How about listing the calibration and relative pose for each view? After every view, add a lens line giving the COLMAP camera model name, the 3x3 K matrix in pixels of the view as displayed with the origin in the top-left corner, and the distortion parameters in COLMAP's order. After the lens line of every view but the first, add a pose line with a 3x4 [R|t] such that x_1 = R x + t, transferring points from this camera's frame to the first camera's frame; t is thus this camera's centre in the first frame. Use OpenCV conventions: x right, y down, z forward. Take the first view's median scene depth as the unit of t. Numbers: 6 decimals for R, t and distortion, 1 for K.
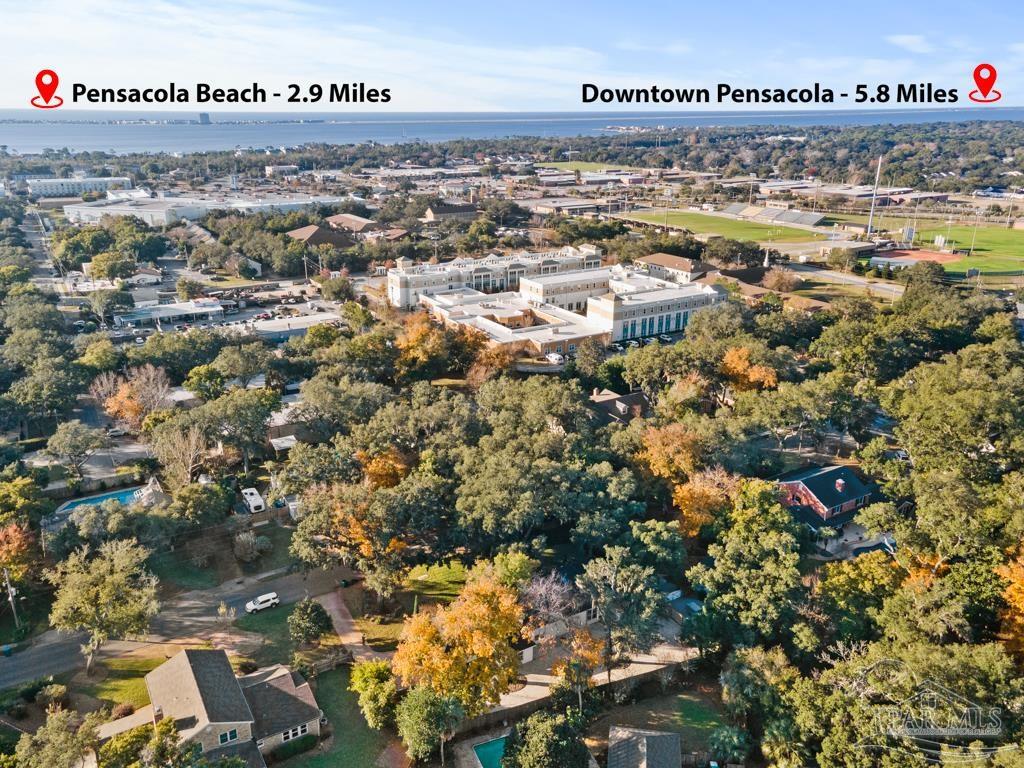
lens RADIAL K [[819.3, 0, 542.5], [0, 819.3, 382.6], [0, 0, 1]] dist [0.032521, 0.002238]
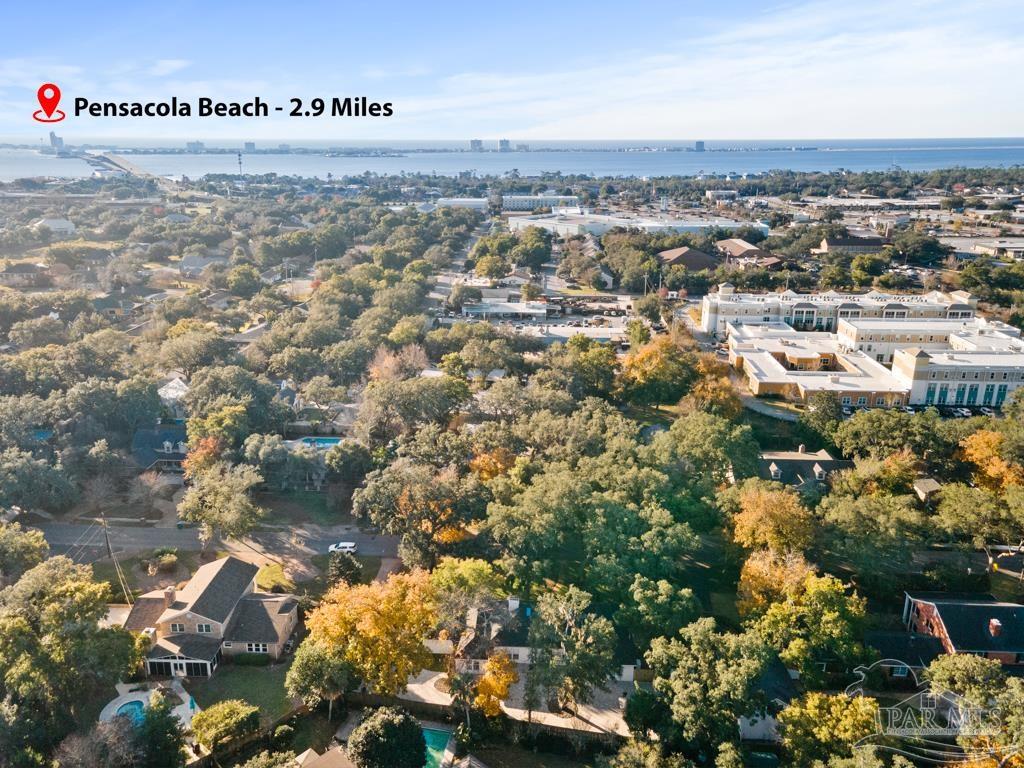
lens RADIAL K [[819.3, 0, 542.5], [0, 819.3, 382.6], [0, 0, 1]] dist [0.032521, 0.002238]
pose [[0.817896, 0.166703, -0.550687, 0.219954], [-0.183775, 0.982662, 0.024522, -0.020274], [0.545227, 0.081146, 0.834352, 0.069288]]
